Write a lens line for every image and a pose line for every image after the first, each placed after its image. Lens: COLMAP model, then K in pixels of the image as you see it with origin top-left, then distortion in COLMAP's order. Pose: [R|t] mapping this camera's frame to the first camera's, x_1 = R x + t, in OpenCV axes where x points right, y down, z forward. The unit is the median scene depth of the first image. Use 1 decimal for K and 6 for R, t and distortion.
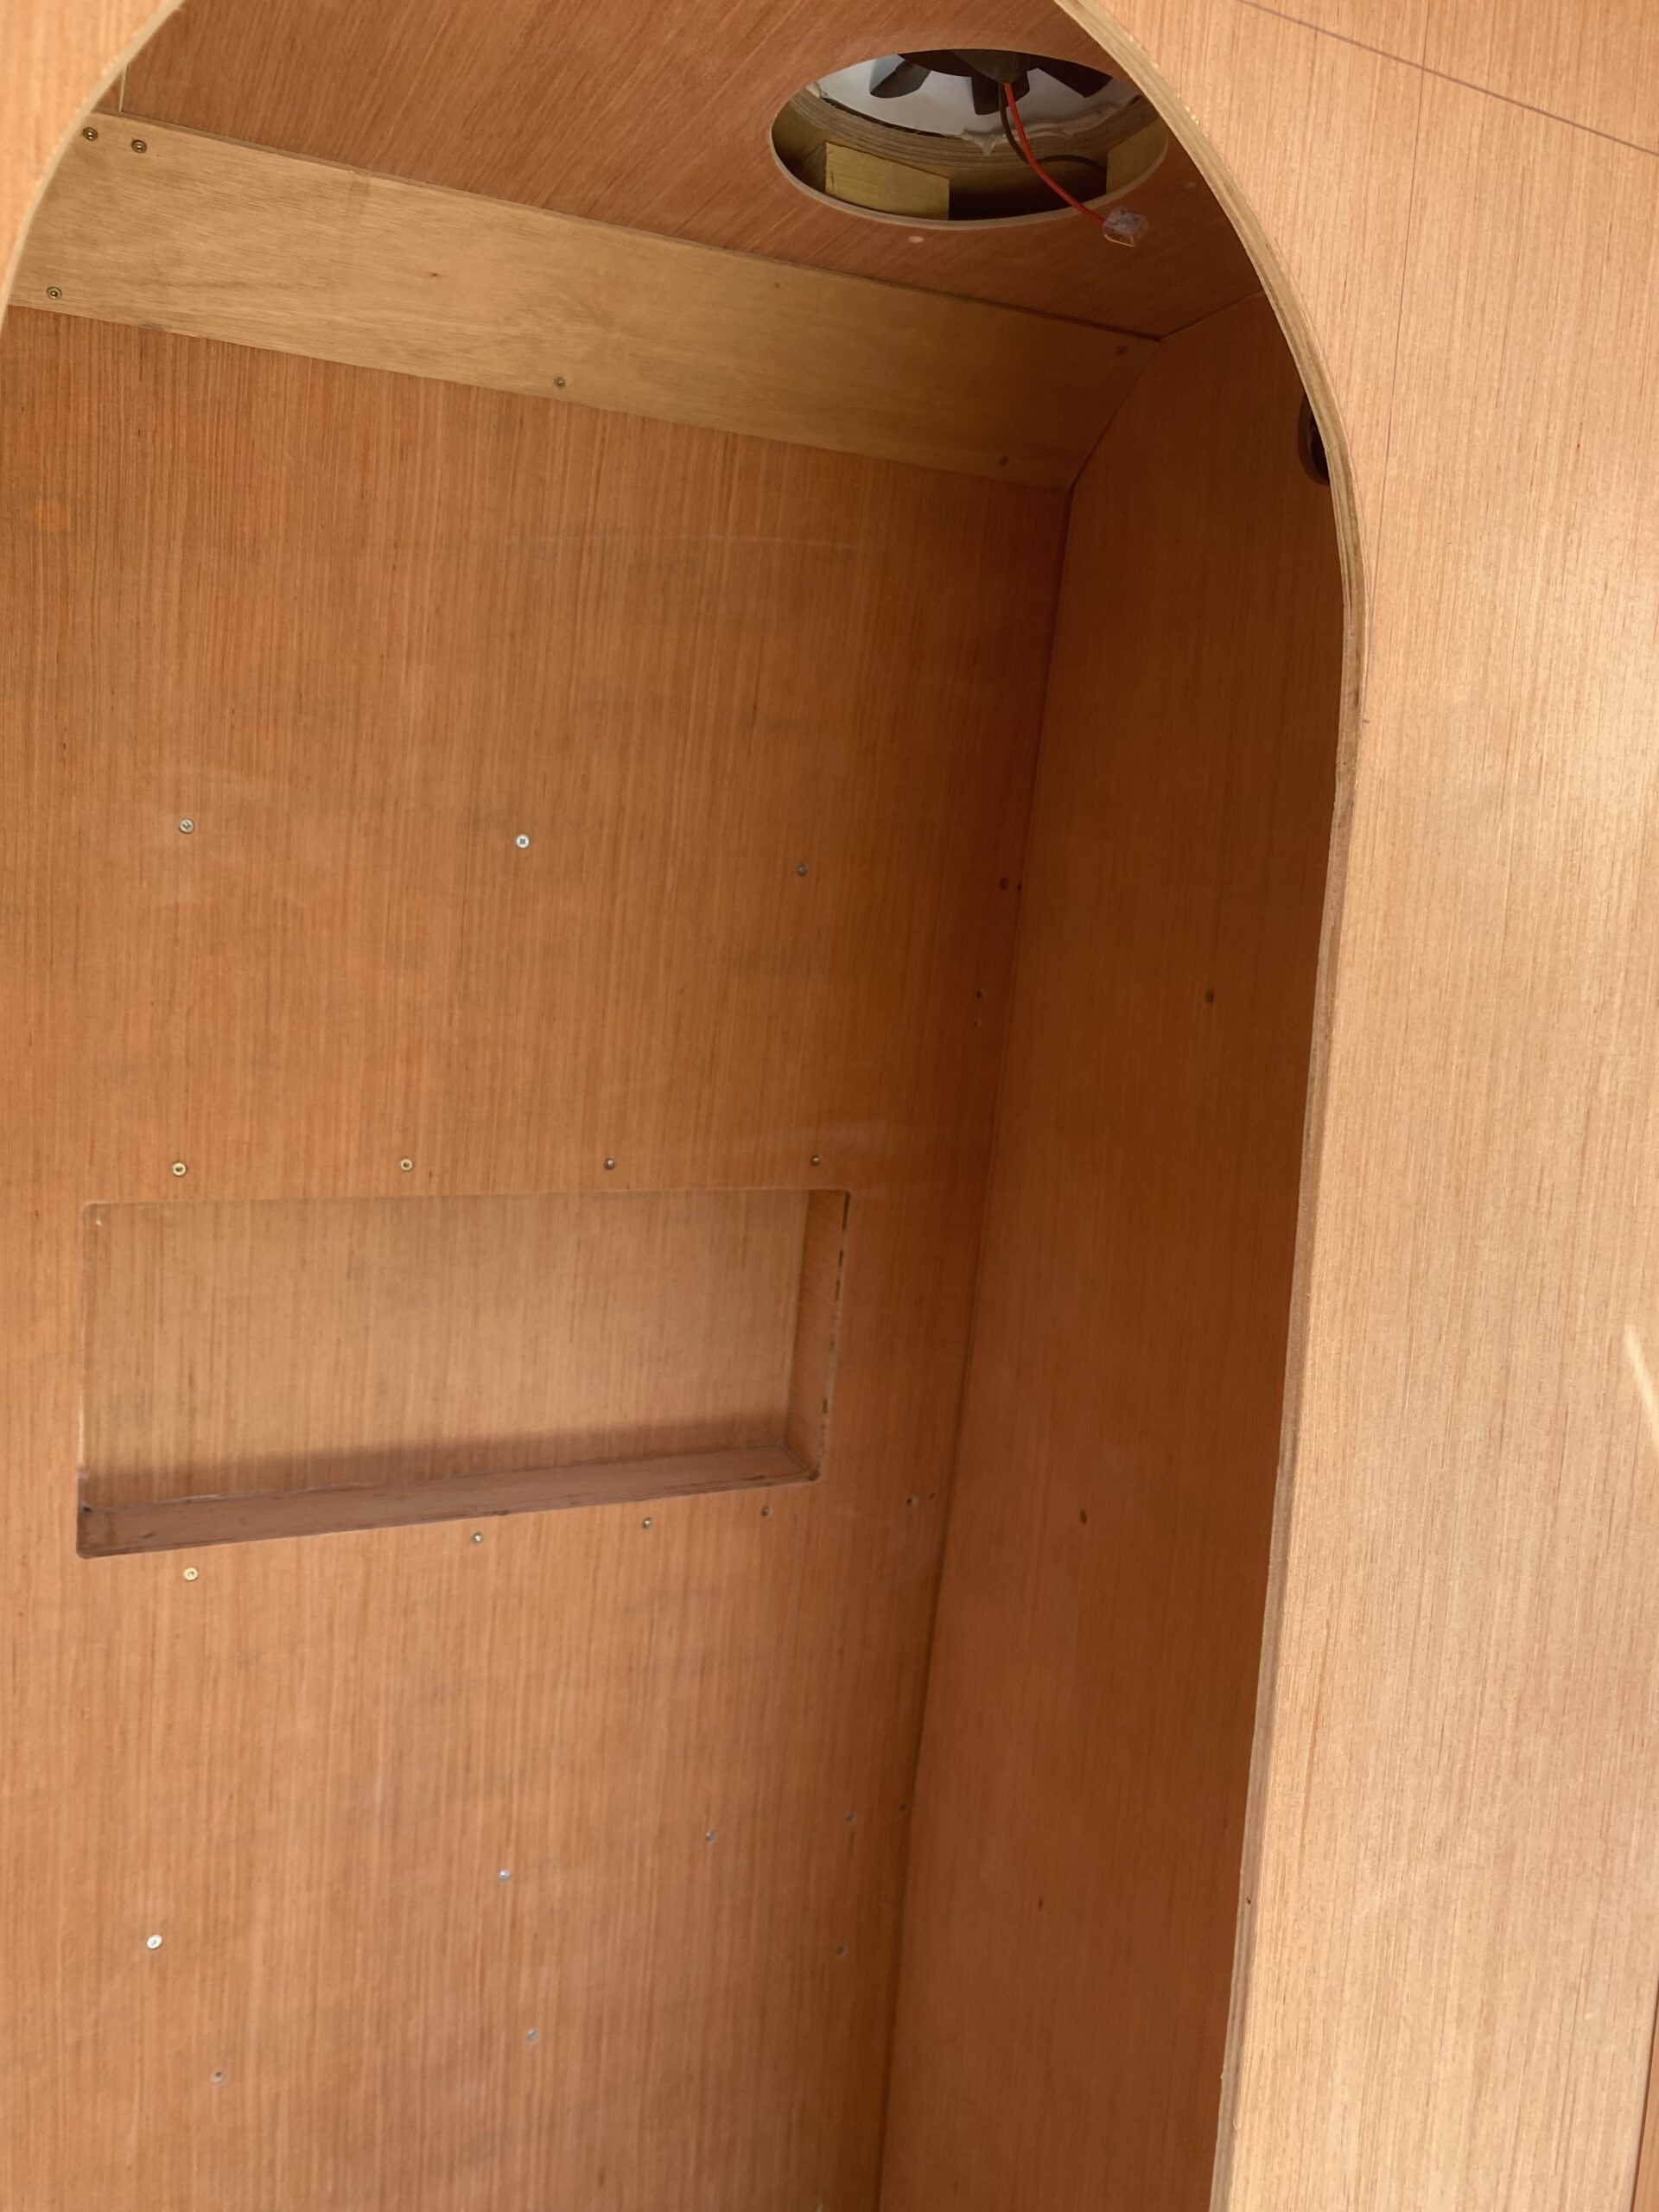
lens RADIAL K [[1643.3, 0, 862.7], [0, 1643.3, 1111.7], [0, 0, 1]] dist [0.009338, -0.090550]
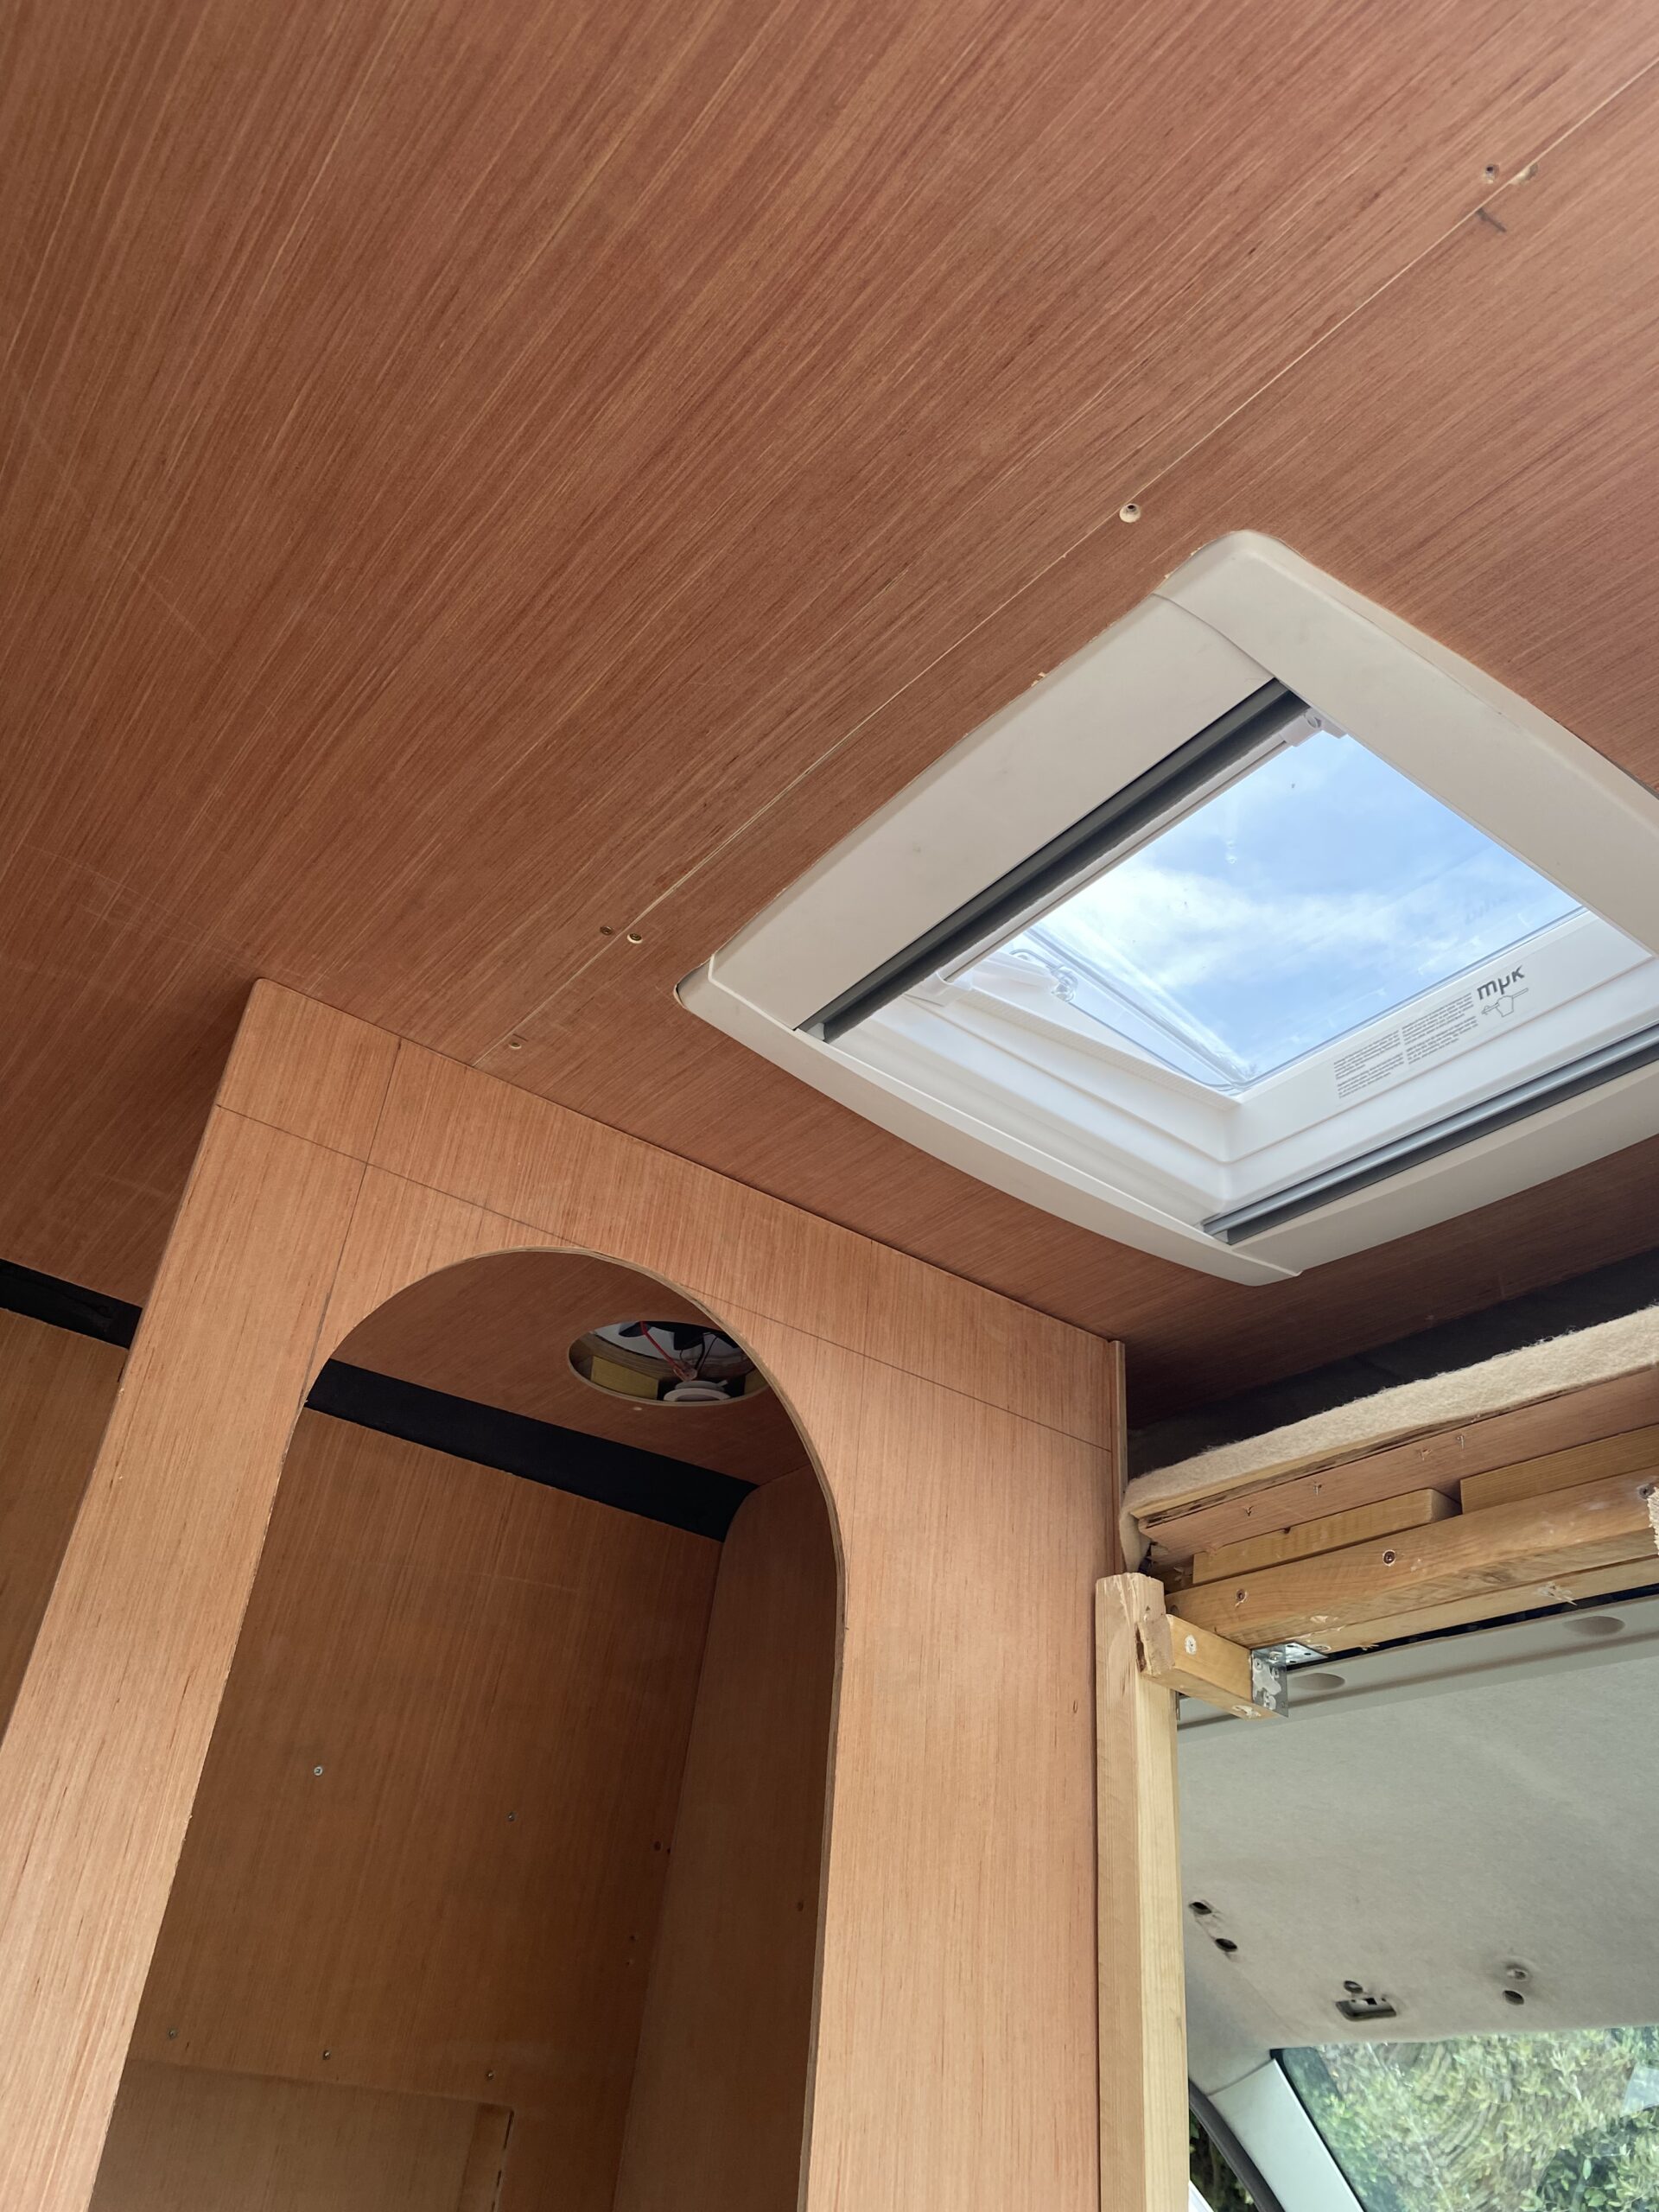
lens RADIAL K [[1677.5, 0, 835.7], [0, 1677.5, 1104.9], [0, 0, 1]] dist [0.005204, -0.007540]
pose [[0.981921, 0.116857, 0.148915, -0.067680], [0.003573, 0.775115, -0.631810, 0.381930], [-0.189258, 0.620920, 0.760684, -0.666253]]
